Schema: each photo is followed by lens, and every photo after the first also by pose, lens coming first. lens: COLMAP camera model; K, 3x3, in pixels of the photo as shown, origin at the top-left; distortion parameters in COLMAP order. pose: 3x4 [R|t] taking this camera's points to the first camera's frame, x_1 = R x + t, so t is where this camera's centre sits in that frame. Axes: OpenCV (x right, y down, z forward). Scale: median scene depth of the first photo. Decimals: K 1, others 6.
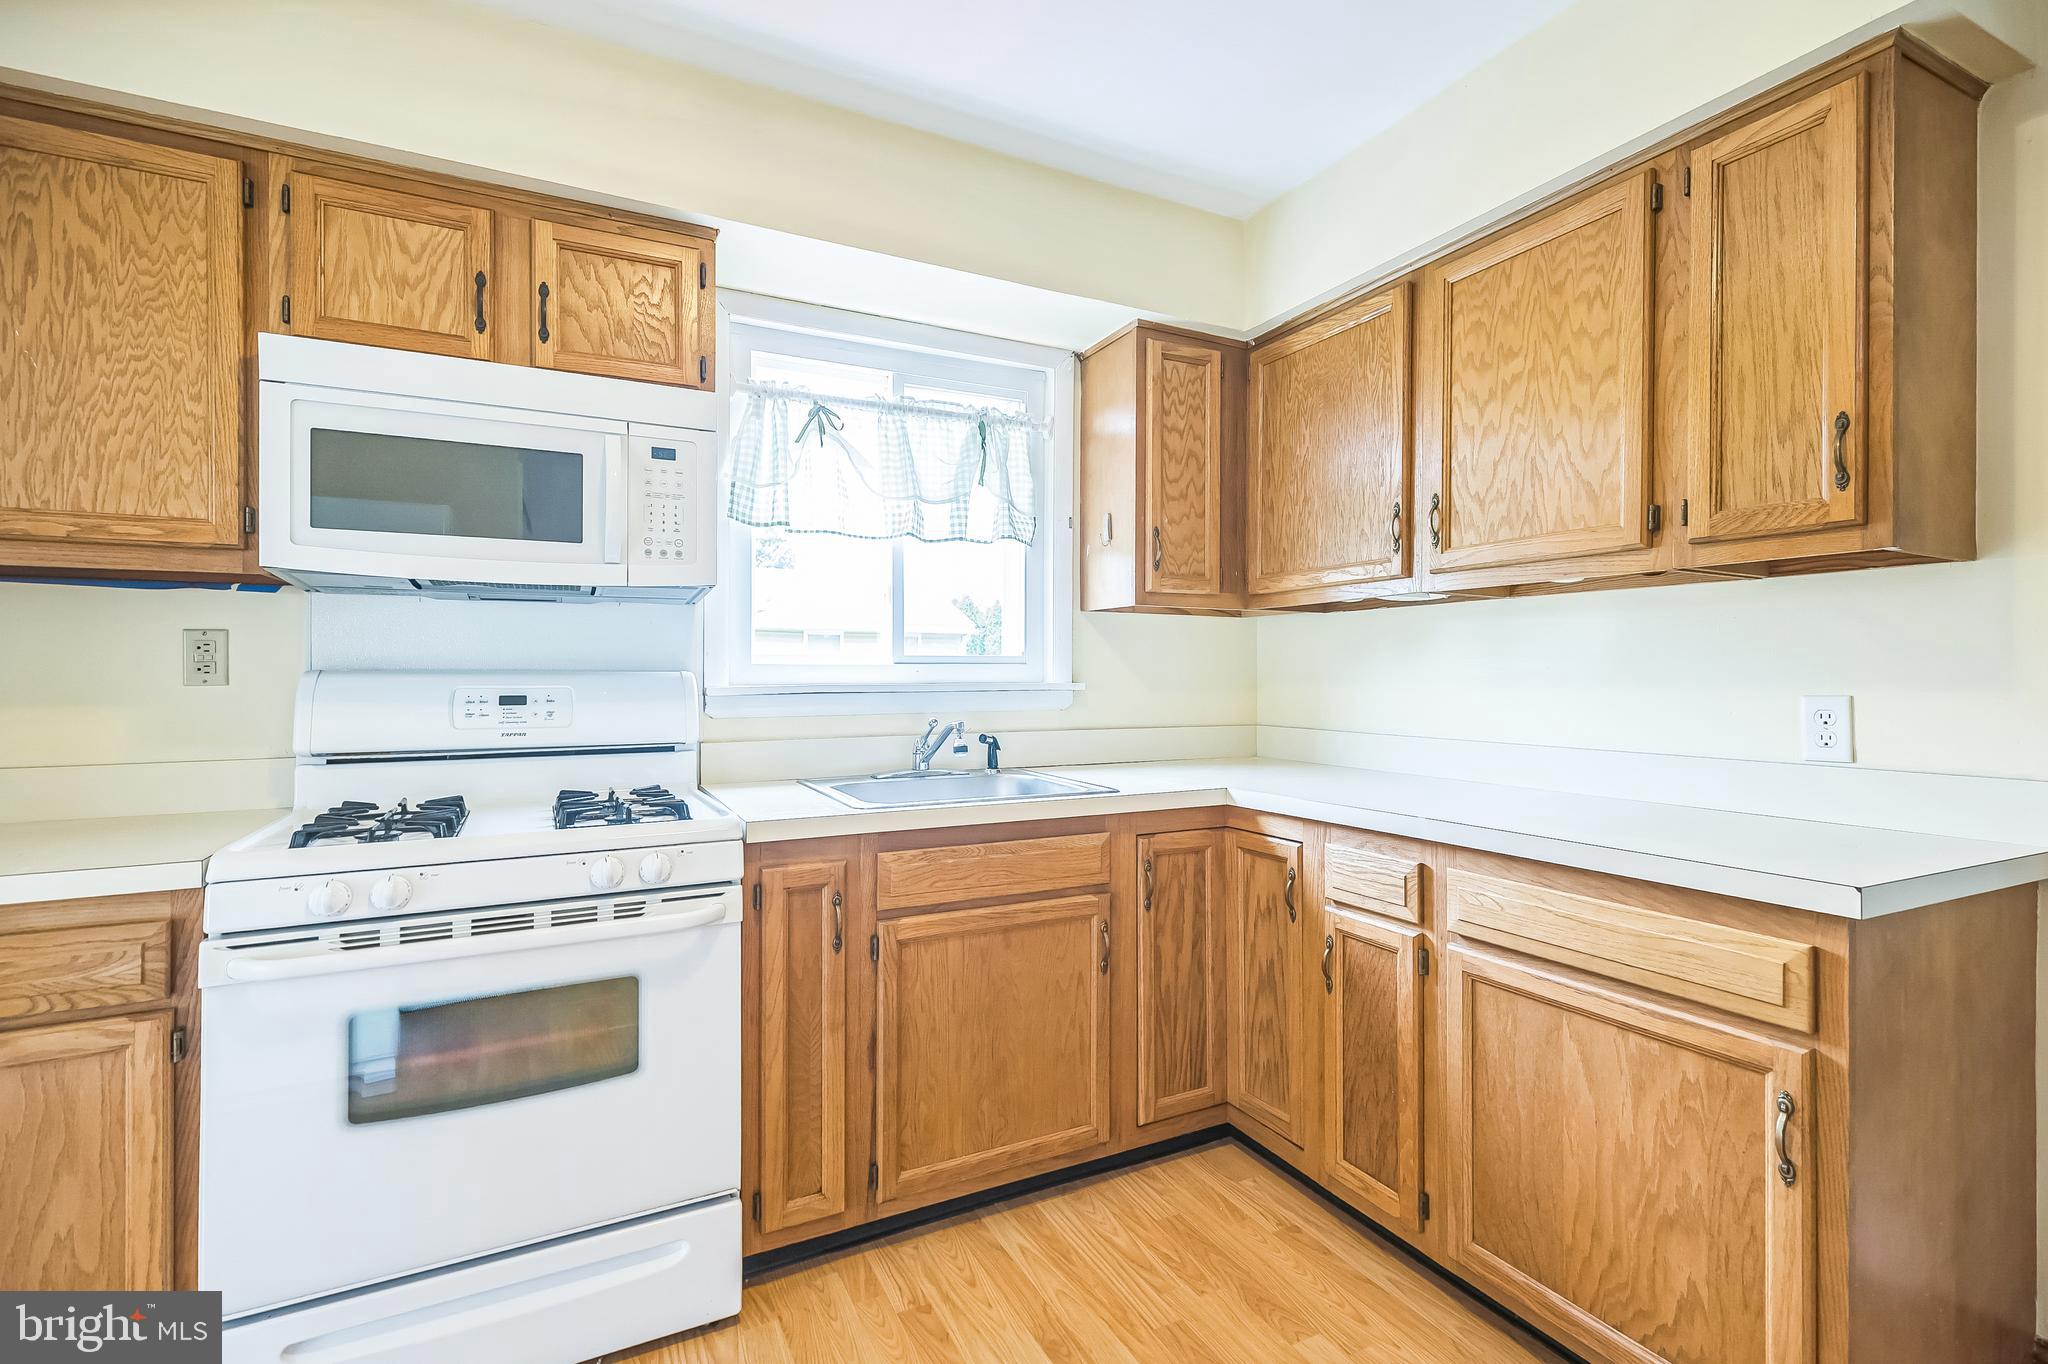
lens RADIAL K [[937.1, 0, 1023.8], [0, 937.1, 670.1], [0, 0, 1]] dist [0.014874, -0.005827]
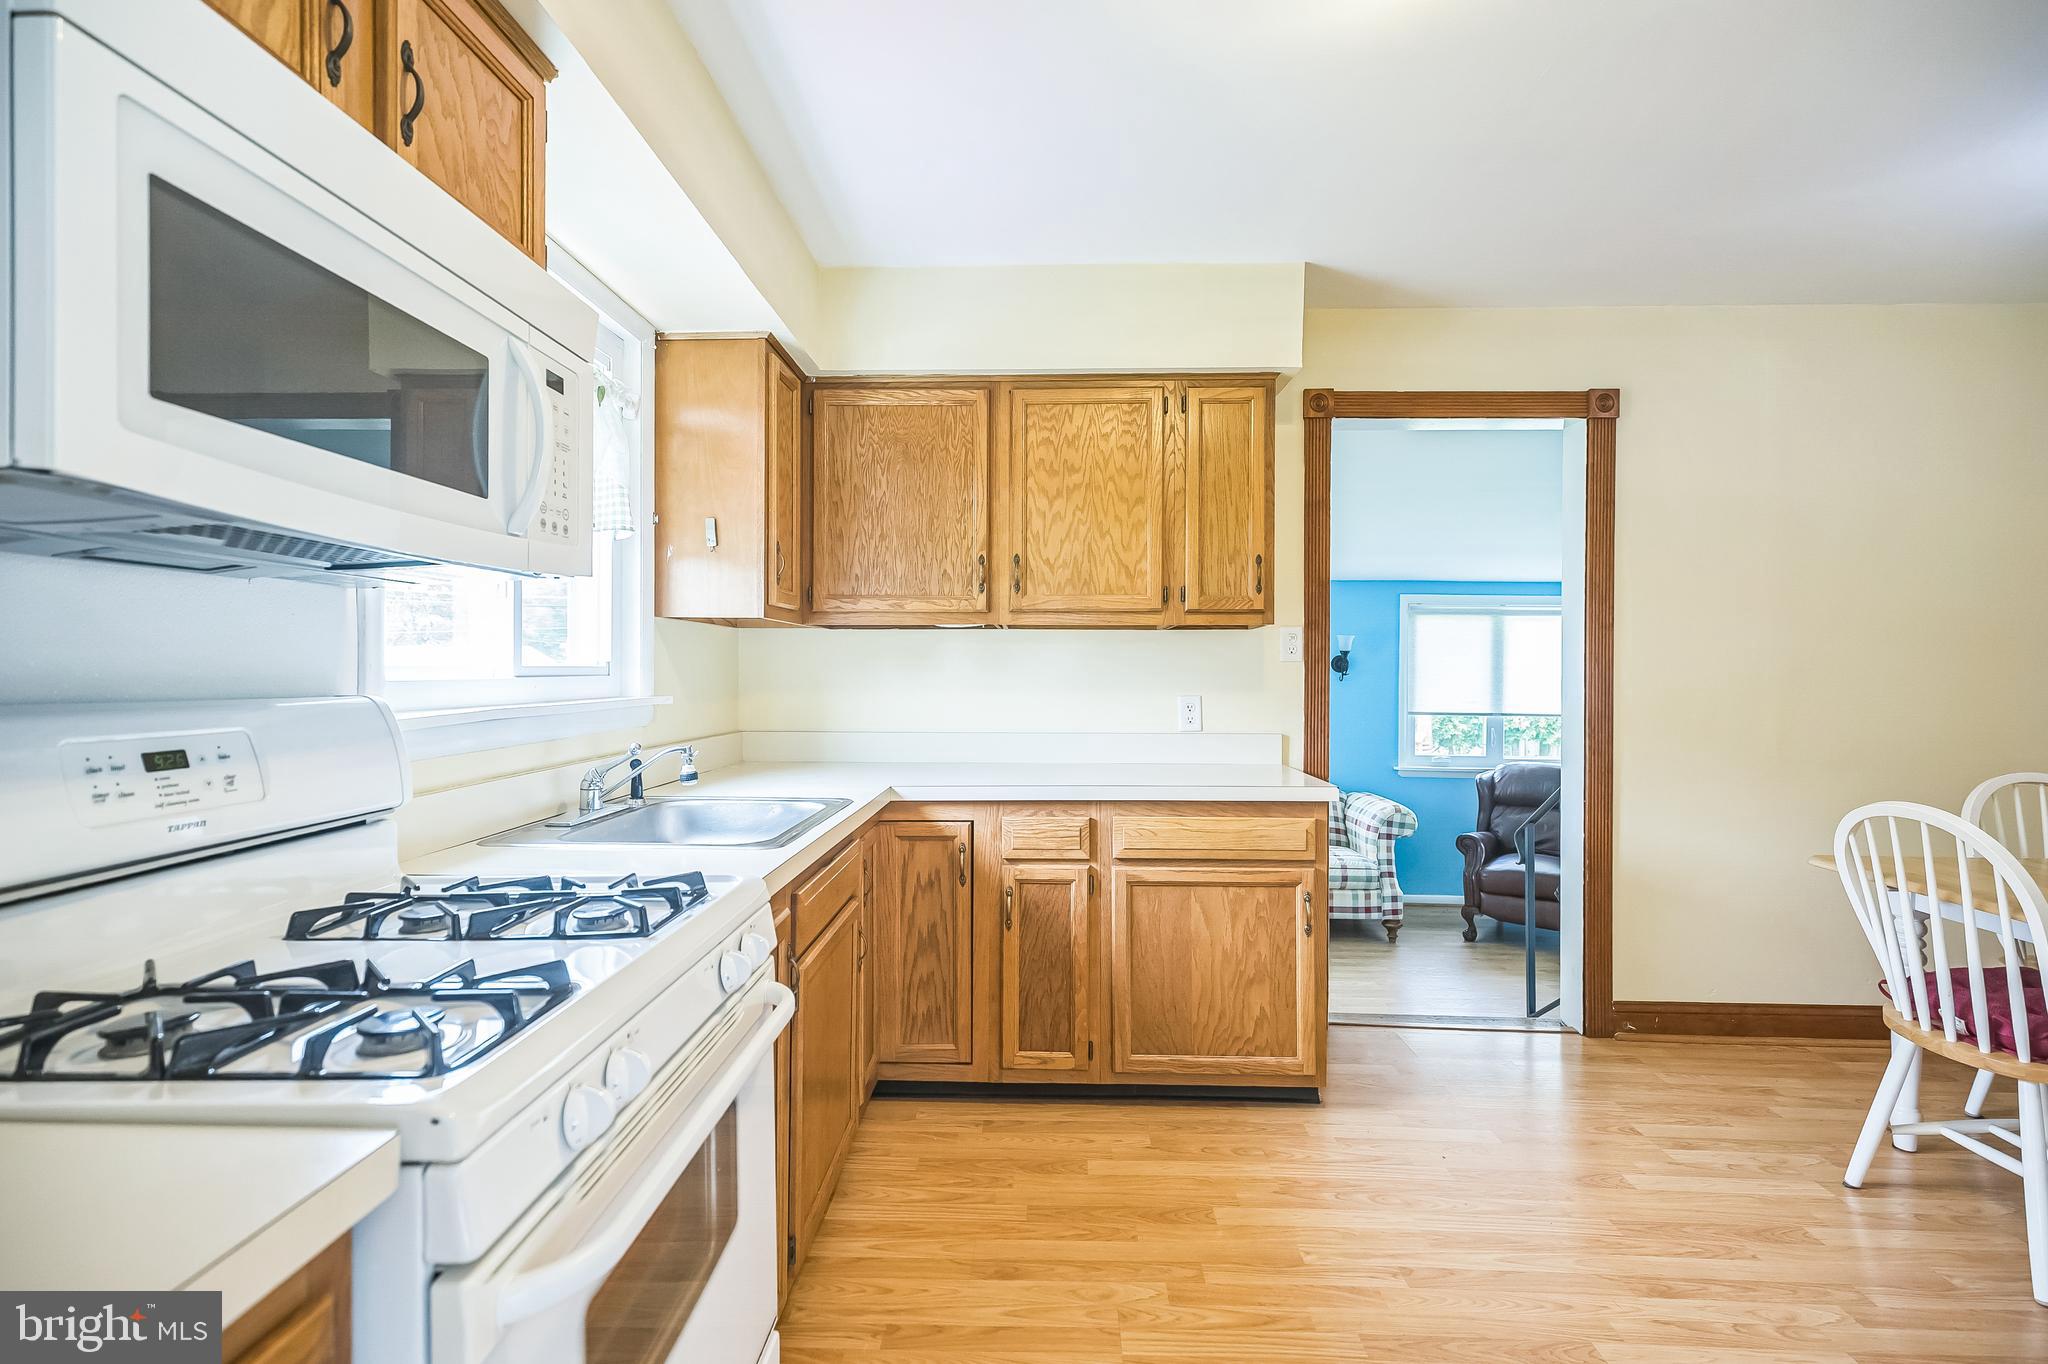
lens RADIAL K [[937.1, 0, 1026.1], [0, 937.1, 676.8], [0, 0, 1]] dist [0.014874, -0.005827]
pose [[0.475549, -0.004656, 0.879677, -0.841787], [-0.007296, 0.999931, 0.009237, -0.023537], [-0.879659, -0.010811, 0.475483, 0.373111]]
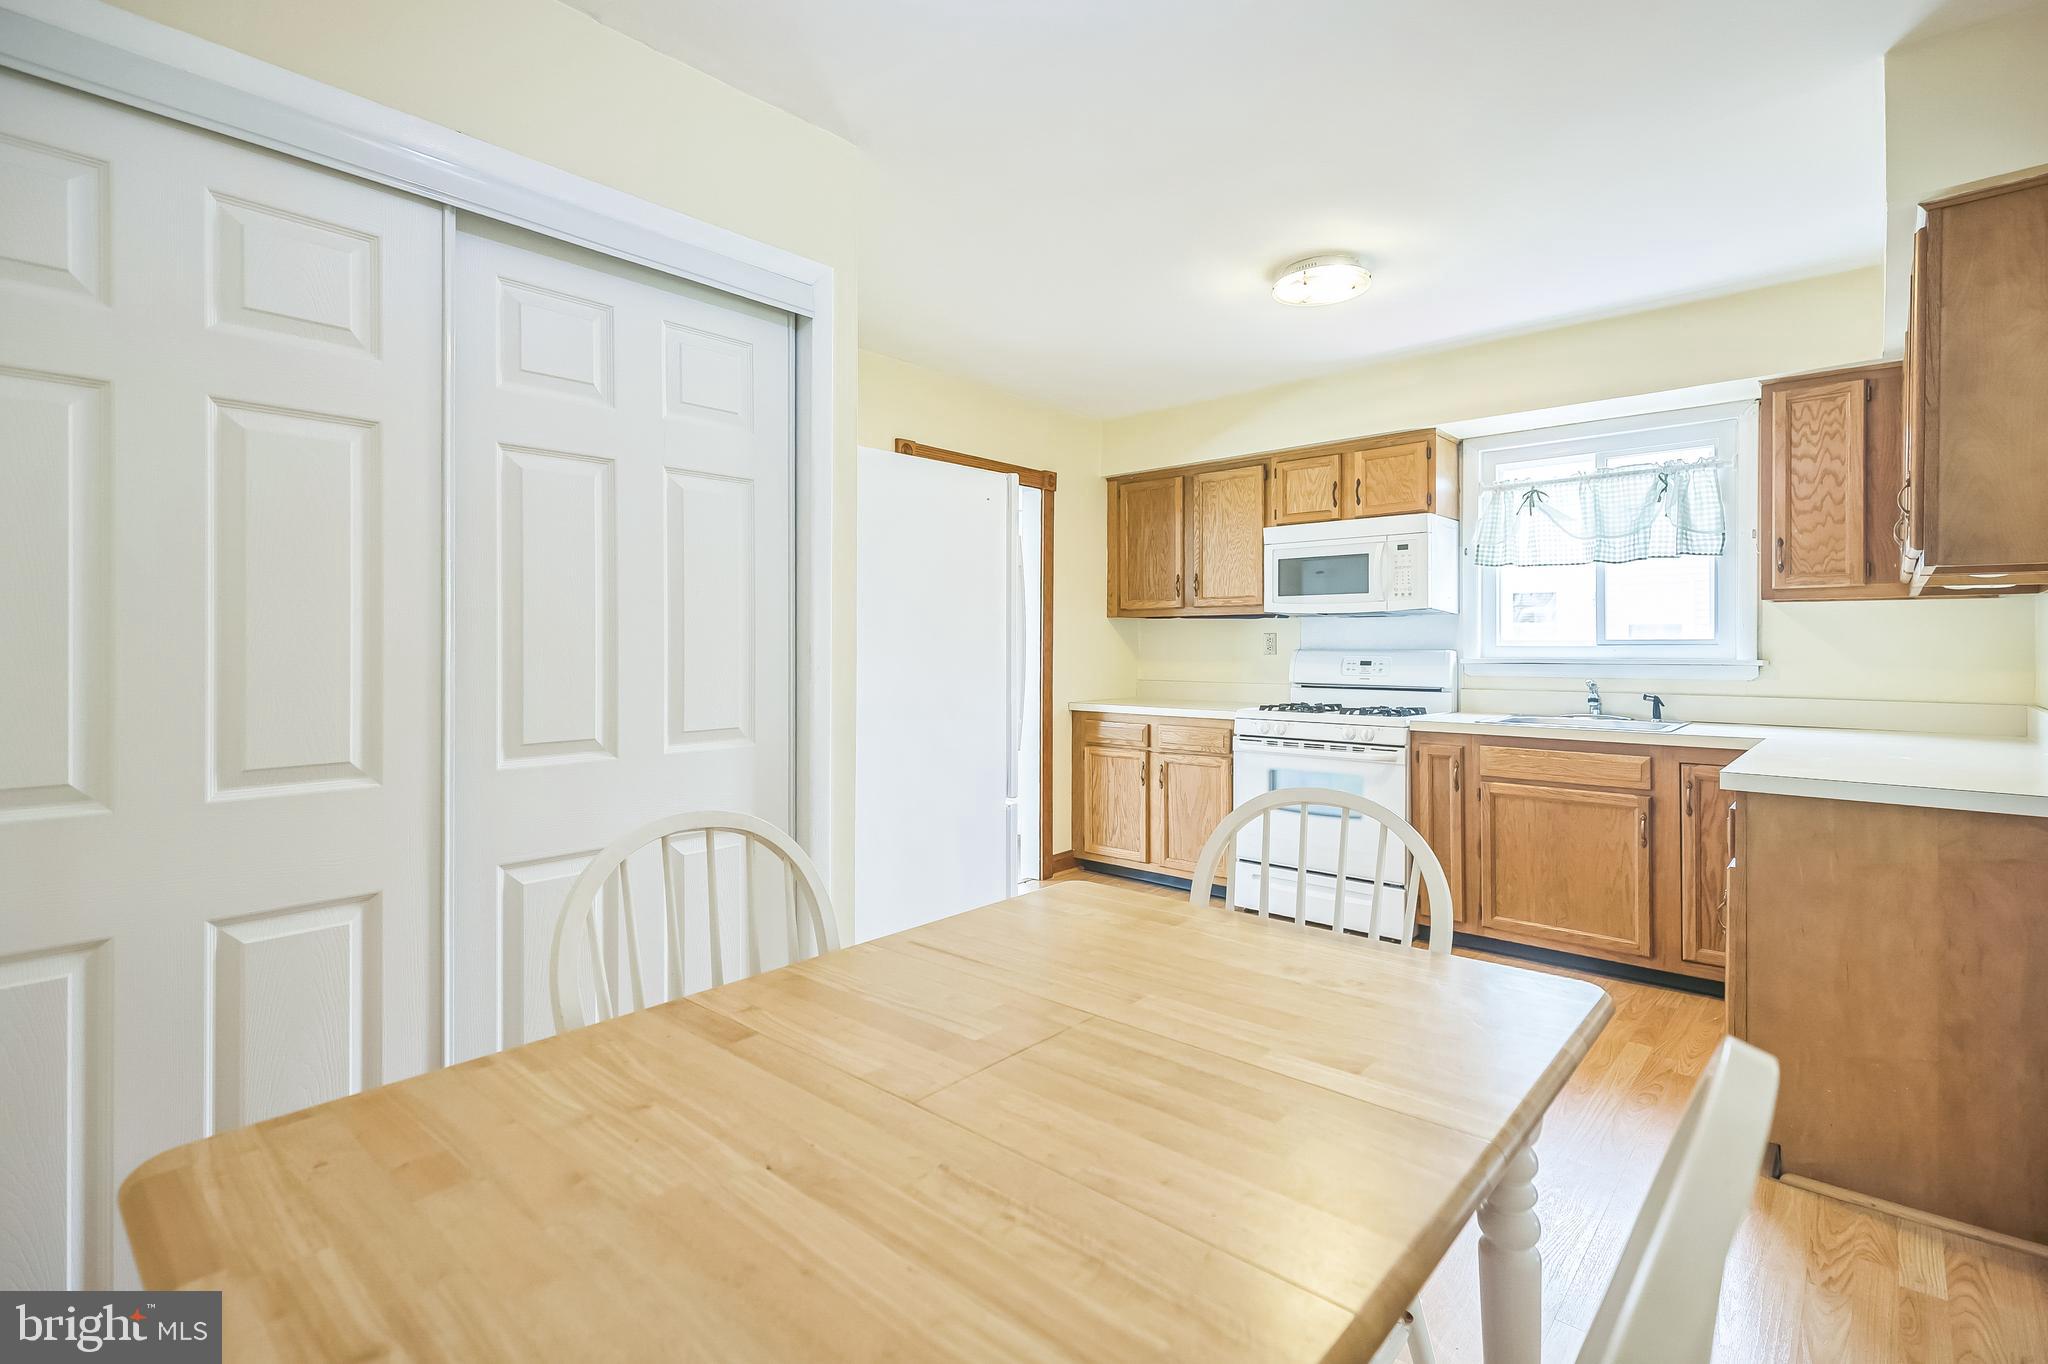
lens RADIAL K [[937.1, 0, 1011.5], [0, 937.1, 639.7], [0, 0, 1]] dist [0.014874, -0.005827]
pose [[0.351999, -0.005910, -0.935982, 1.309142], [0.002489, 0.999982, -0.005378, -0.013246], [0.935997, -0.000437, 0.352007, -0.579583]]
